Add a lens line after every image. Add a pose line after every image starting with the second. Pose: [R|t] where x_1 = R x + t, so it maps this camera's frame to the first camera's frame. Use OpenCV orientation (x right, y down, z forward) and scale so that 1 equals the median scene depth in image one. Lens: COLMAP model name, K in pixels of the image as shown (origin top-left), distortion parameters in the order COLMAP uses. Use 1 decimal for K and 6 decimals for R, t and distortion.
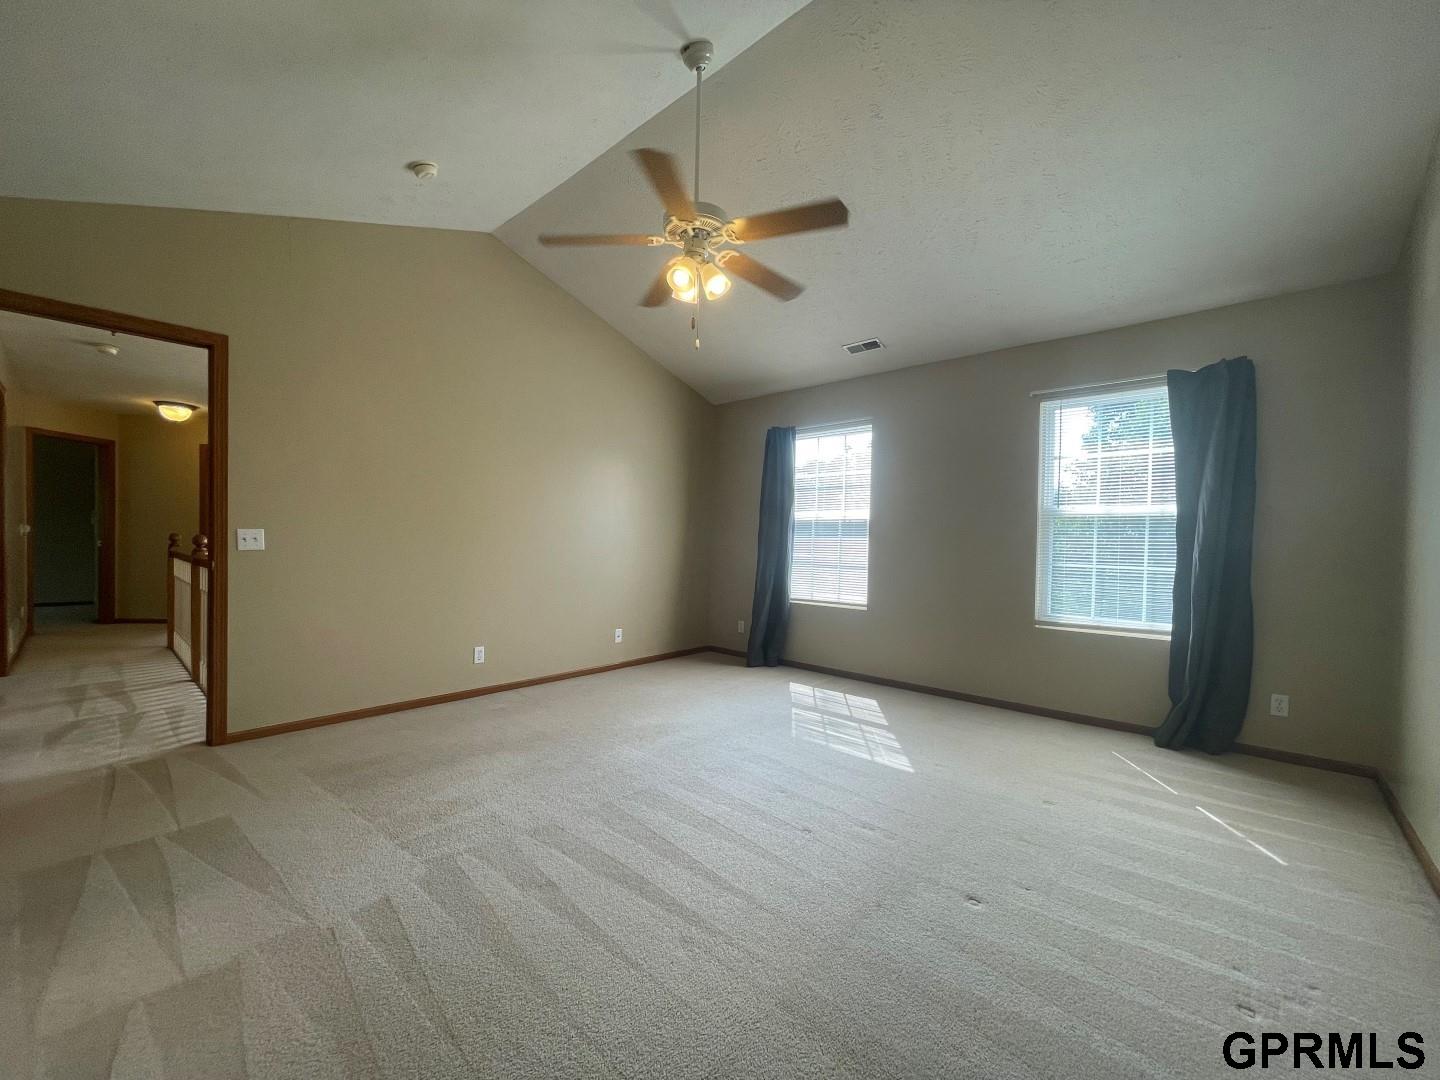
lens RADIAL K [[580.9, 0, 713.4], [0, 580.9, 550.4], [0, 0, 1]] dist [-0.001614, -0.000002]
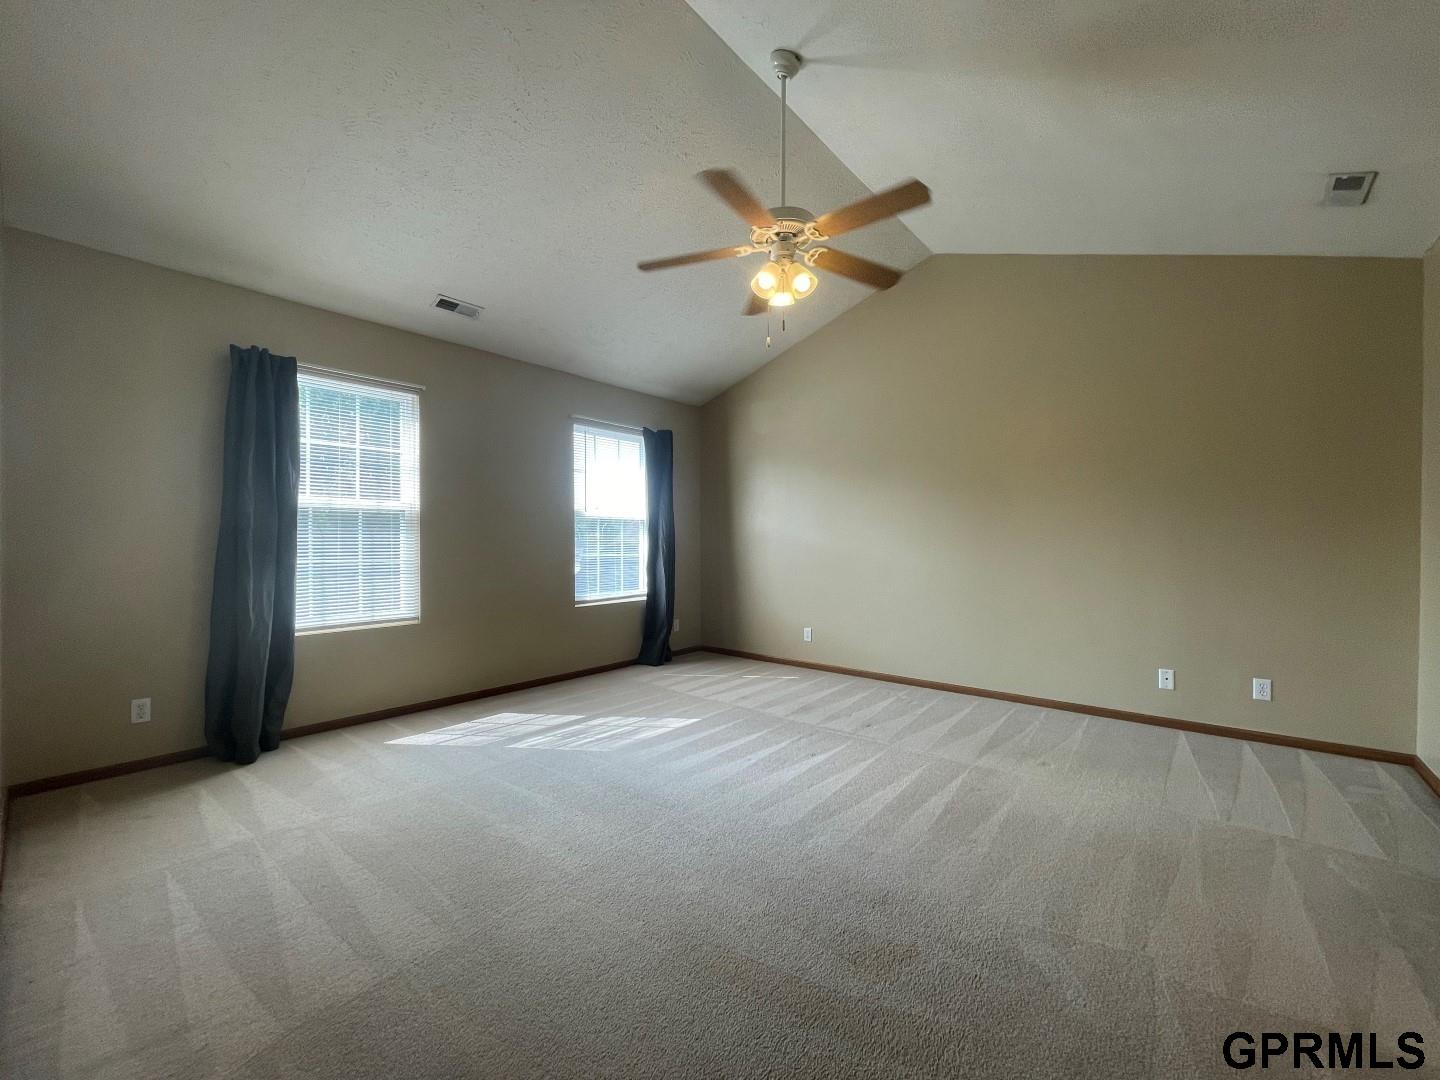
lens RADIAL K [[580.9, 0, 713.4], [0, 580.9, 550.4], [0, 0, 1]] dist [-0.001614, -0.000002]
pose [[-0.029882, -0.030155, 0.999098, -0.724926], [0.021588, 0.999292, 0.030807, -0.020045], [-0.999320, 0.022489, -0.029210, 0.794482]]
